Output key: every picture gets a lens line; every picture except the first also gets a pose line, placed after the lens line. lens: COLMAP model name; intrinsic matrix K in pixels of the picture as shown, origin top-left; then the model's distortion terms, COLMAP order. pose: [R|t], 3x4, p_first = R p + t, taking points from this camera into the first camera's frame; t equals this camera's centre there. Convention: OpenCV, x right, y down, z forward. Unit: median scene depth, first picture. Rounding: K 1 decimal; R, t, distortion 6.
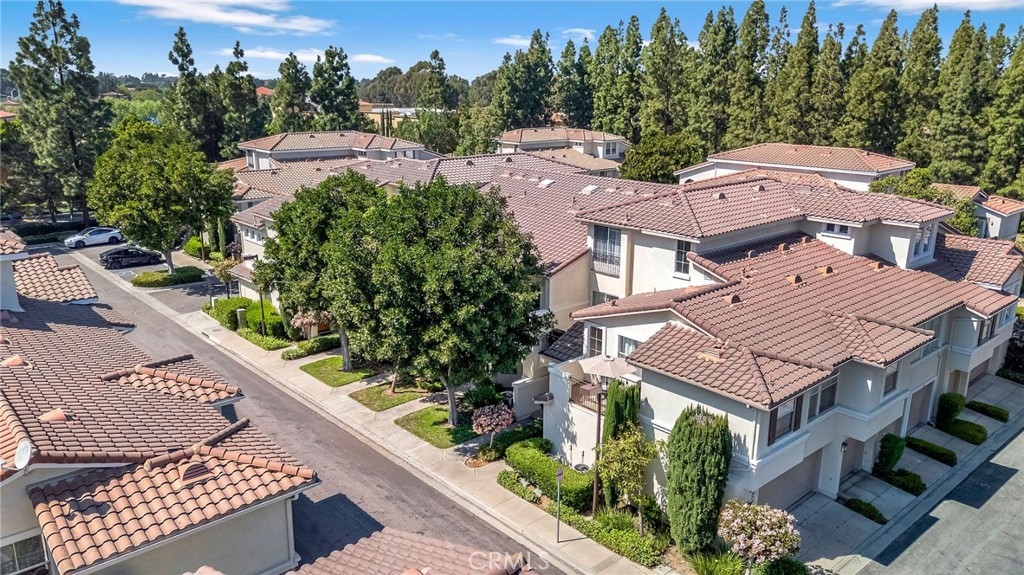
lens RADIAL K [[763.9, 0, 510.9], [0, 763.9, 287.9], [0, 0, 1]] dist [0.037141, -0.008380]
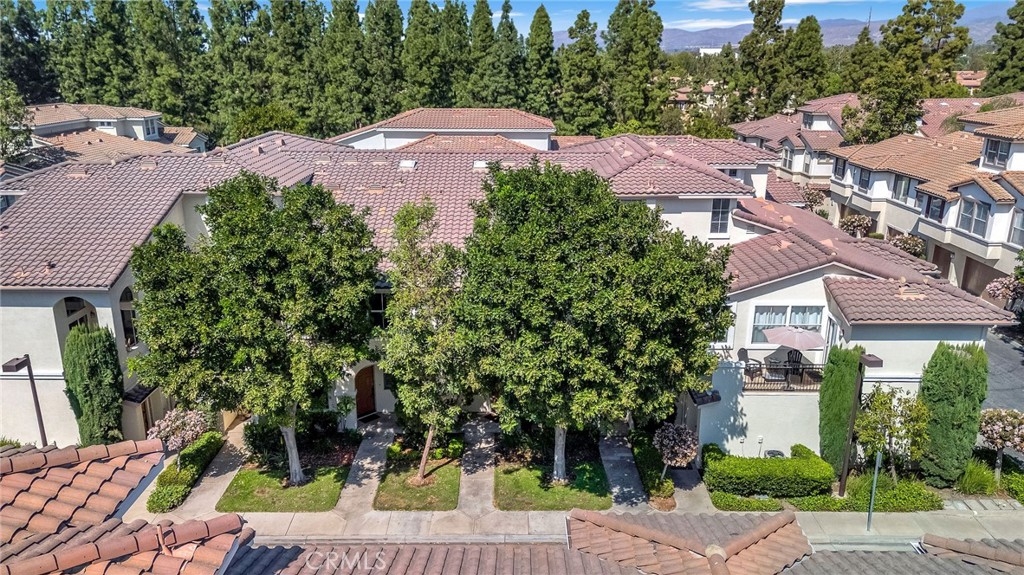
lens RADIAL K [[763.9, 0, 511.7], [0, 763.9, 288.8], [0, 0, 1]] dist [0.037141, -0.008380]
pose [[0.662480, -0.217656, 0.716761, -0.299830], [0.192817, 0.974162, 0.117605, -0.052225], [-0.723839, 0.060293, 0.687330, 0.239828]]
